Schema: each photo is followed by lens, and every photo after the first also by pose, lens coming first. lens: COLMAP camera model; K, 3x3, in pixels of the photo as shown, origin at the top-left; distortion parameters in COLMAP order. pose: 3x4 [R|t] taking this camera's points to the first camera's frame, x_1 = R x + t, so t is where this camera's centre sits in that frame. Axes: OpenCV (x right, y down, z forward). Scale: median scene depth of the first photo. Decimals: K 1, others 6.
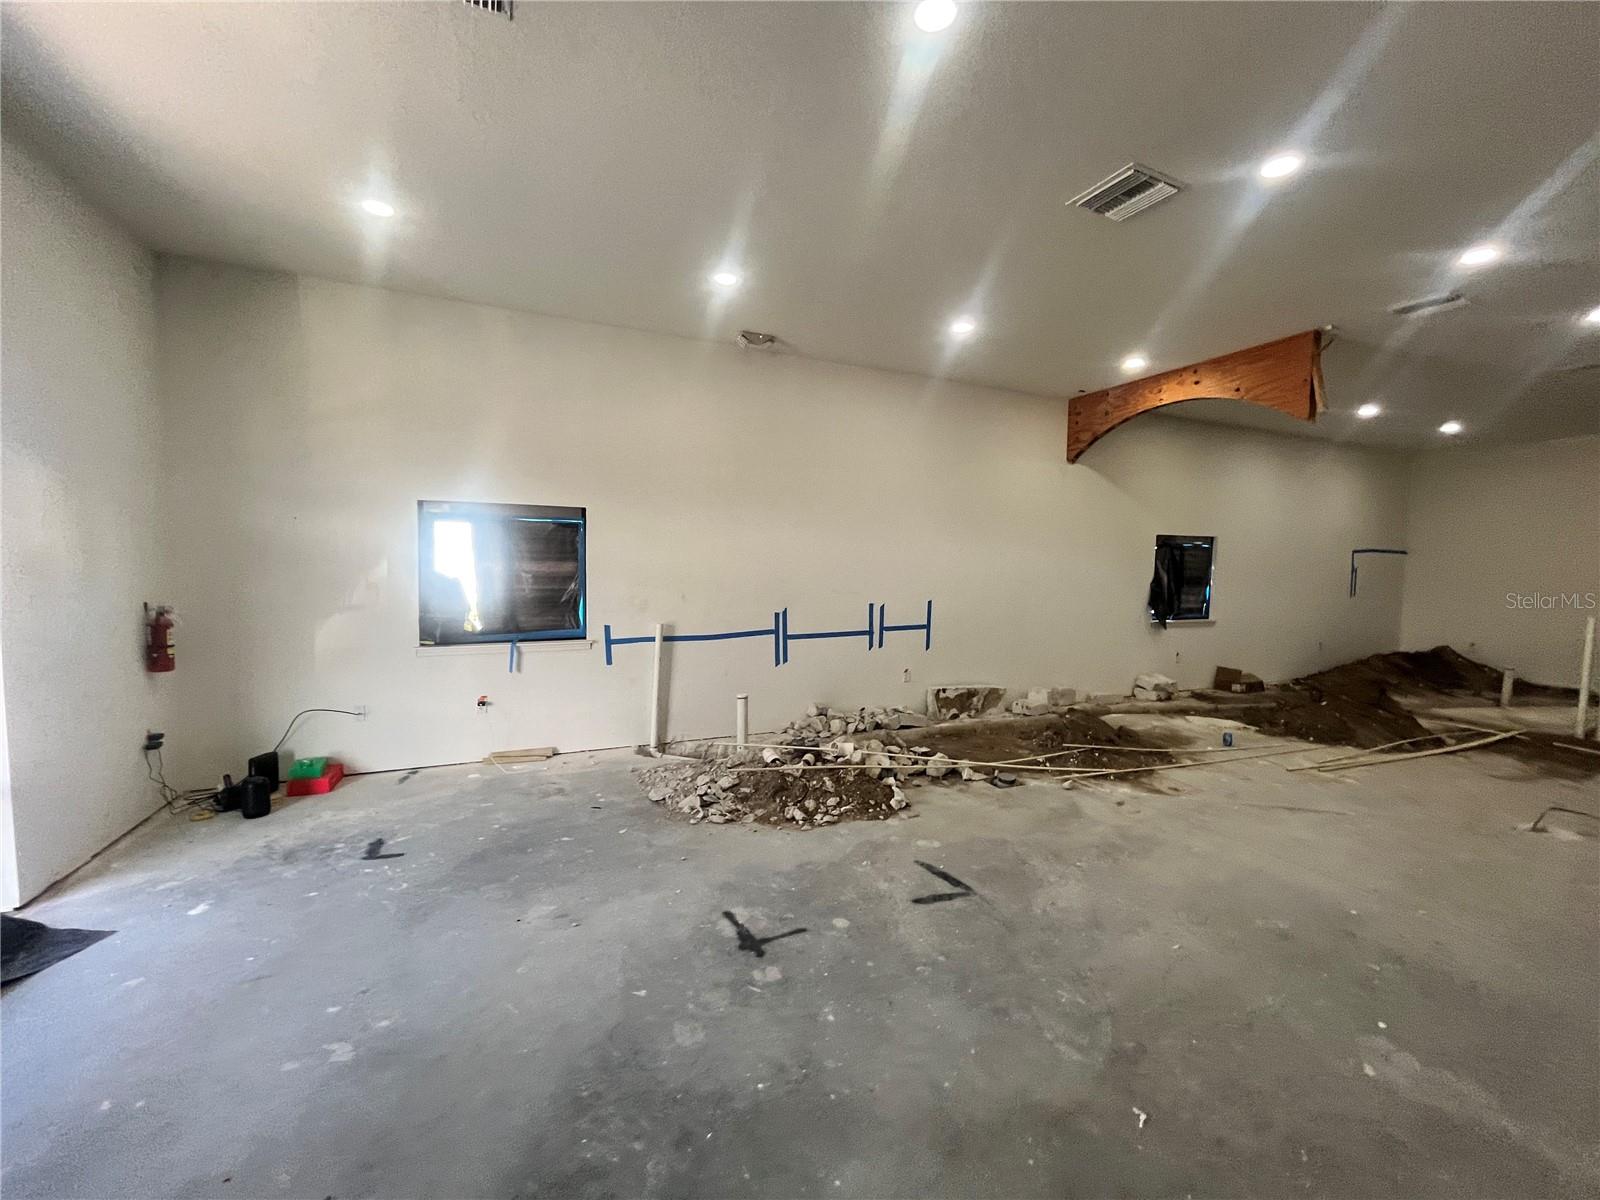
lens RADIAL K [[644.9, 0, 796.3], [0, 644.9, 595.6], [0, 0, 1]] dist [-0.003829, -0.000880]
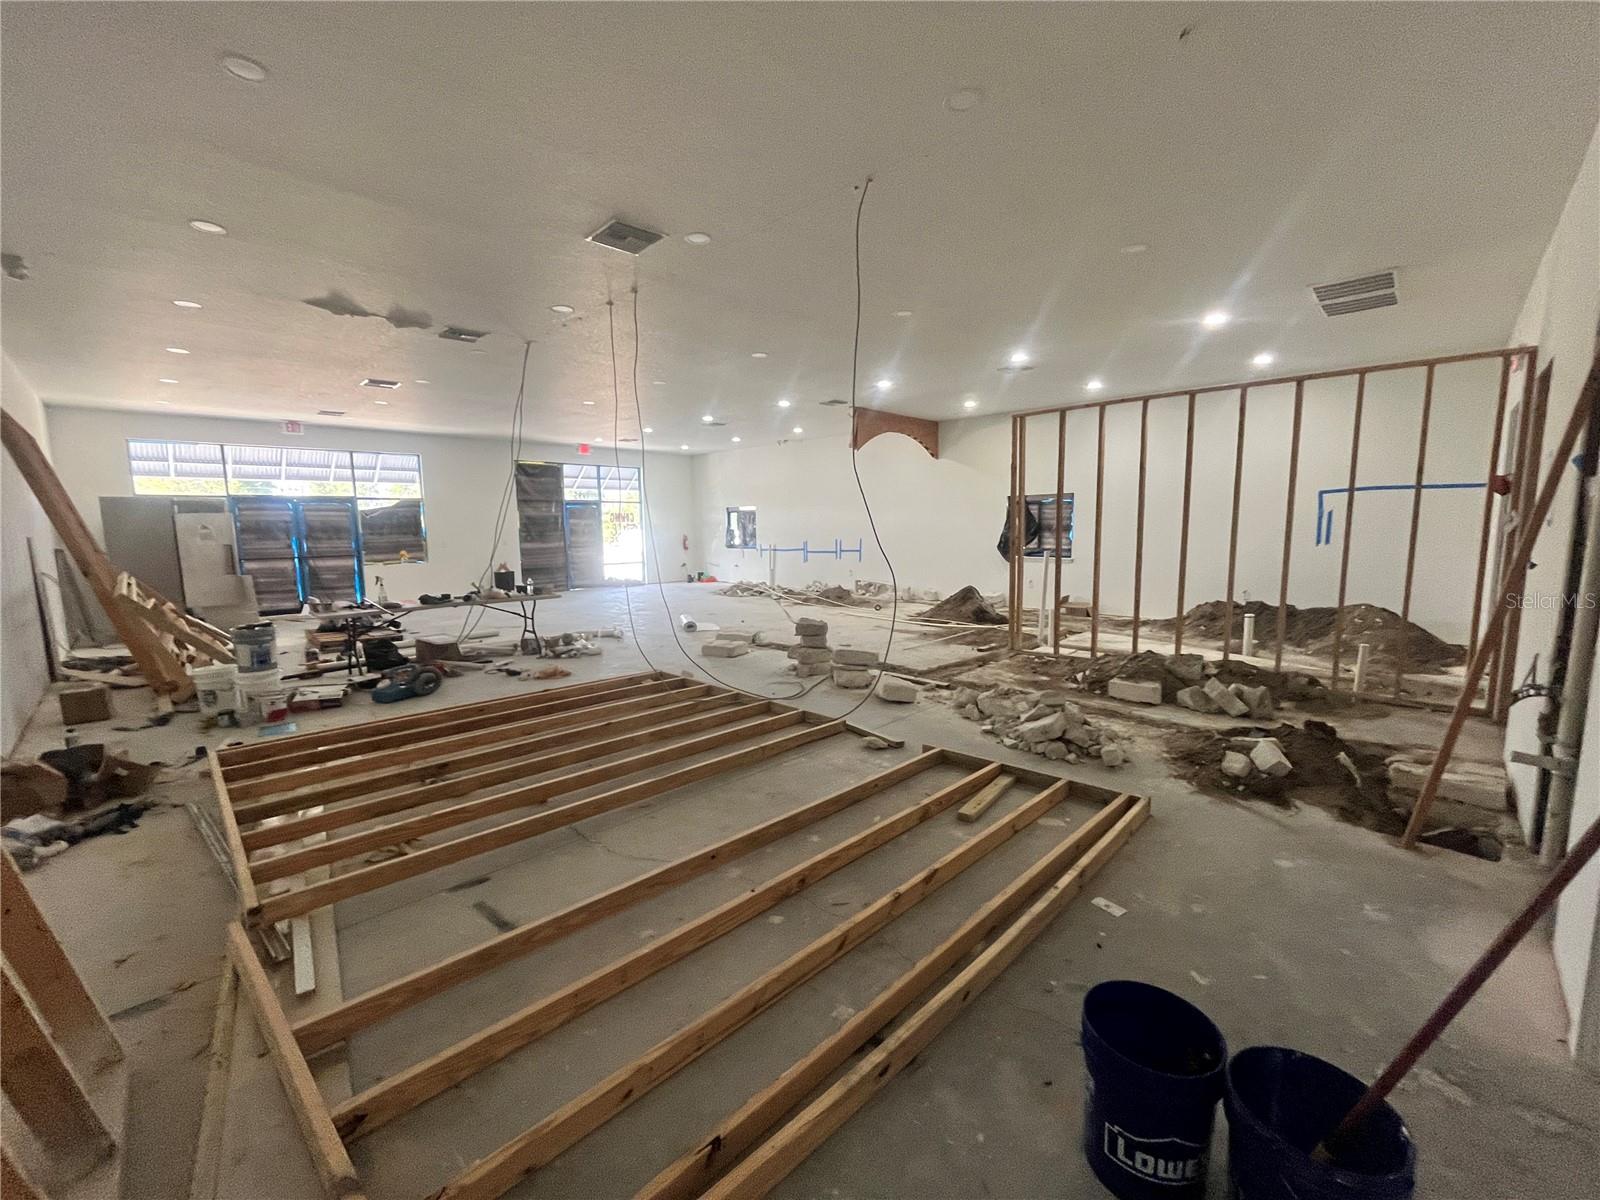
lens RADIAL K [[644.9, 0, 799.5], [0, 644.9, 603.0], [0, 0, 1]] dist [-0.003829, -0.000880]
pose [[0.367474, 0.090655, -0.925605, 2.291847], [-0.036295, 0.995878, 0.083128, 0.053209], [0.929325, 0.003047, 0.369250, 0.024485]]
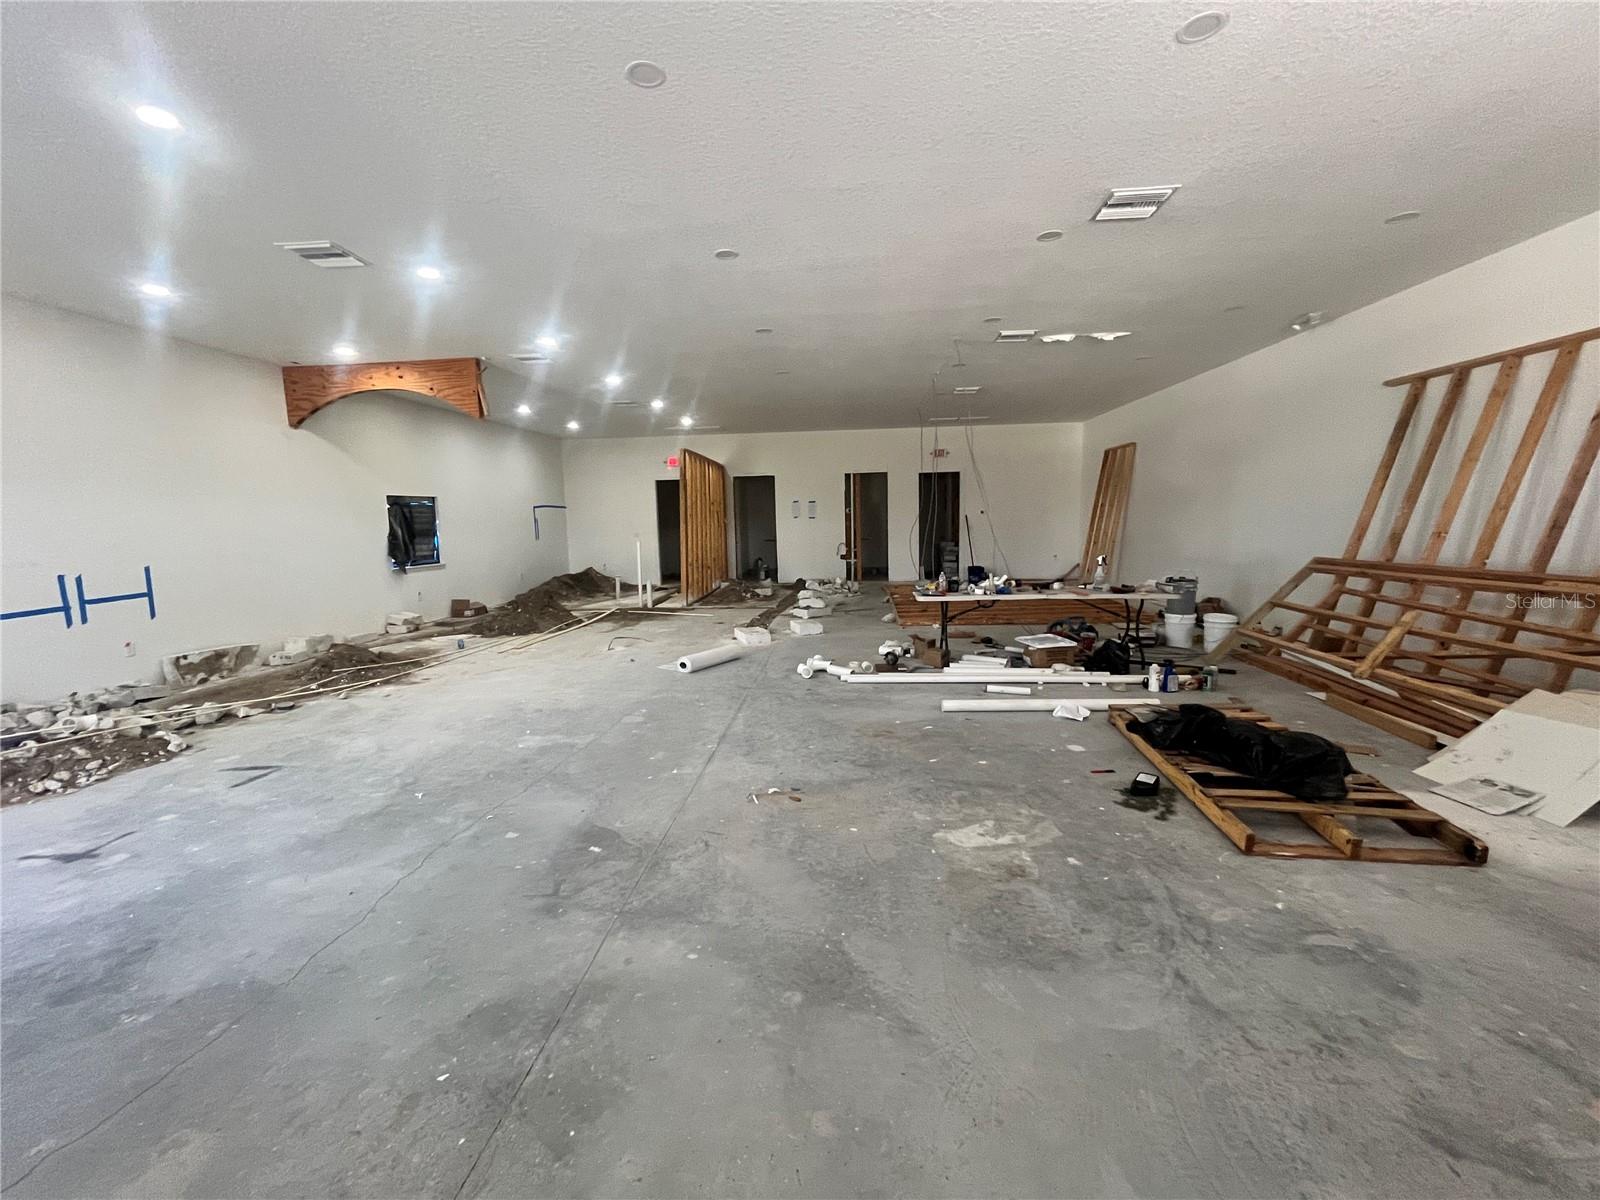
lens RADIAL K [[644.9, 0, 802.0], [0, 644.9, 606.2], [0, 0, 1]] dist [-0.003829, -0.000880]
pose [[0.478978, -0.144626, 0.865831, -0.164189], [0.072412, 0.989483, 0.125222, 0.018558], [-0.874835, 0.002718, 0.484413, -0.306829]]
